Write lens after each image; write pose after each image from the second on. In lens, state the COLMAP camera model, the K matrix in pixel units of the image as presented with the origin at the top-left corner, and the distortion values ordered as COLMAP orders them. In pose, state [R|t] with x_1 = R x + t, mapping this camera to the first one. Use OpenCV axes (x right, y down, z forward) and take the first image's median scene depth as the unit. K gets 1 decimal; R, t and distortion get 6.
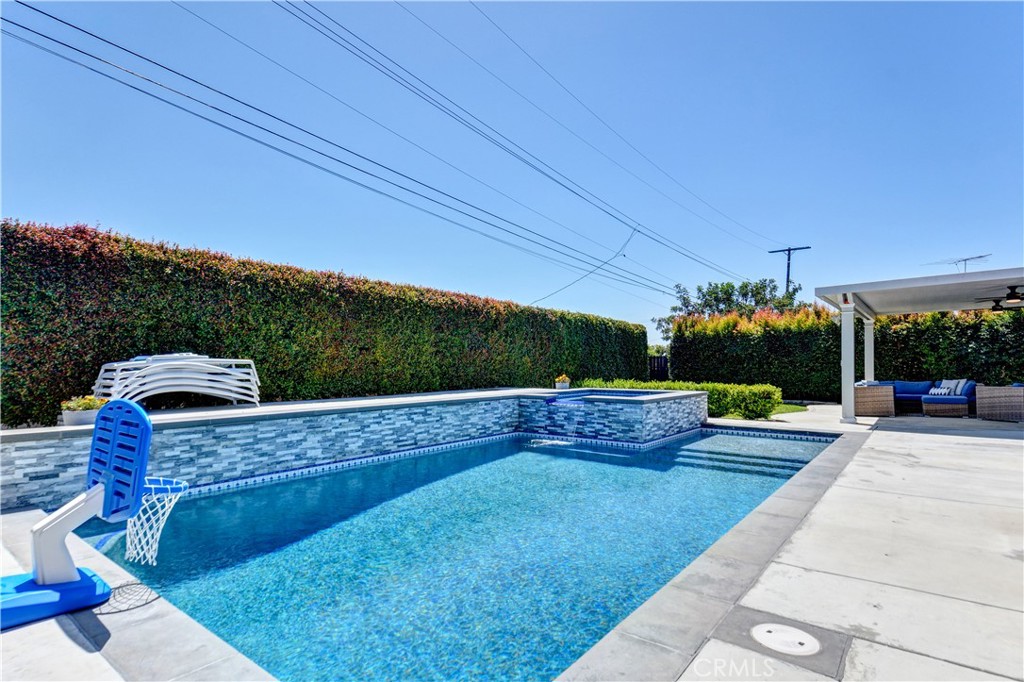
lens RADIAL K [[532.7, 0, 487.4], [0, 532.7, 358.1], [0, 0, 1]] dist [0.005411, -0.008716]
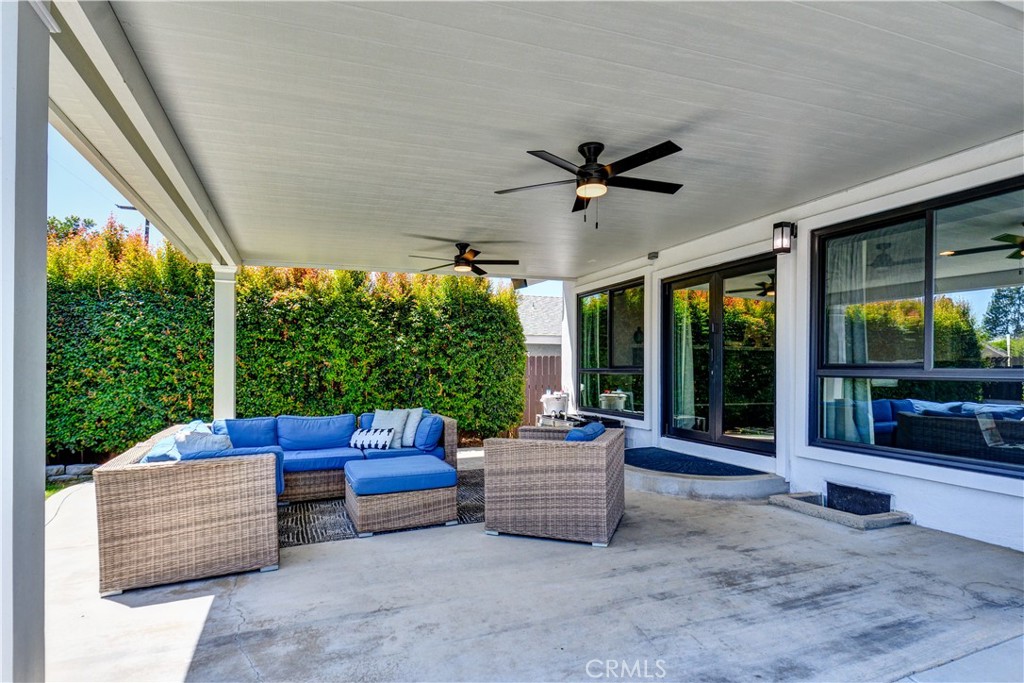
lens RADIAL K [[532.7, 0, 519.2], [0, 532.7, 378.6], [0, 0, 1]] dist [0.005411, -0.008716]
pose [[0.472776, -0.008023, 0.881146, 0.485785], [-0.016030, 0.999715, 0.017703, 0.005798], [-0.881037, -0.022494, 0.472513, 0.635605]]
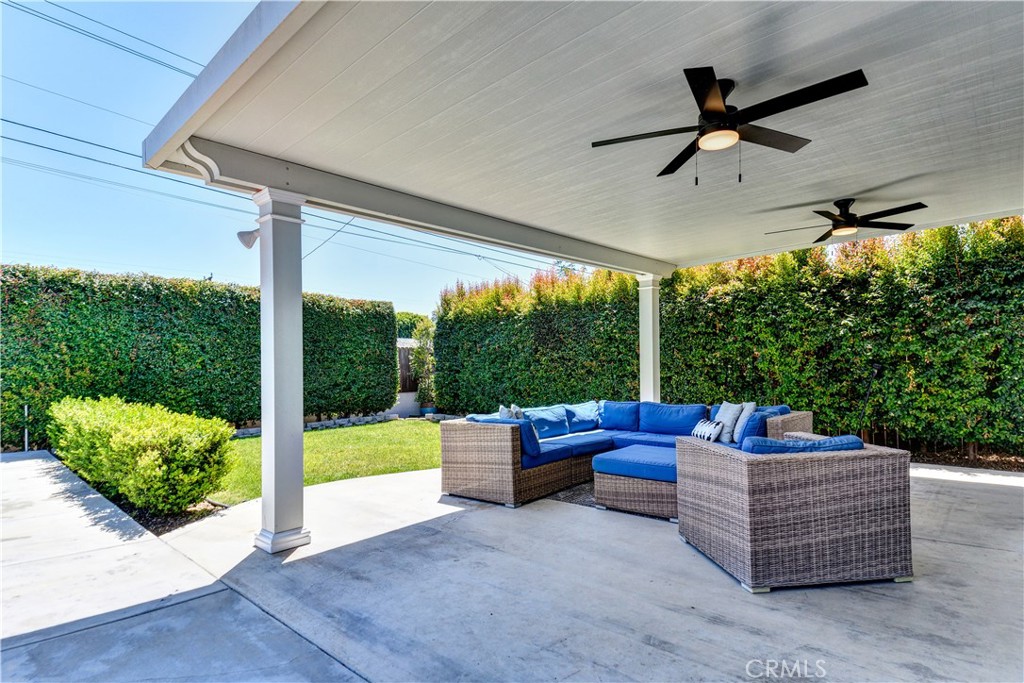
lens RADIAL K [[532.7, 0, 495.2], [0, 532.7, 361.3], [0, 0, 1]] dist [0.005411, -0.008716]
pose [[0.997595, -0.010027, -0.068587, 0.643623], [0.011000, 0.999844, 0.013823, 0.001250], [0.068438, -0.014544, 0.997549, 0.520394]]
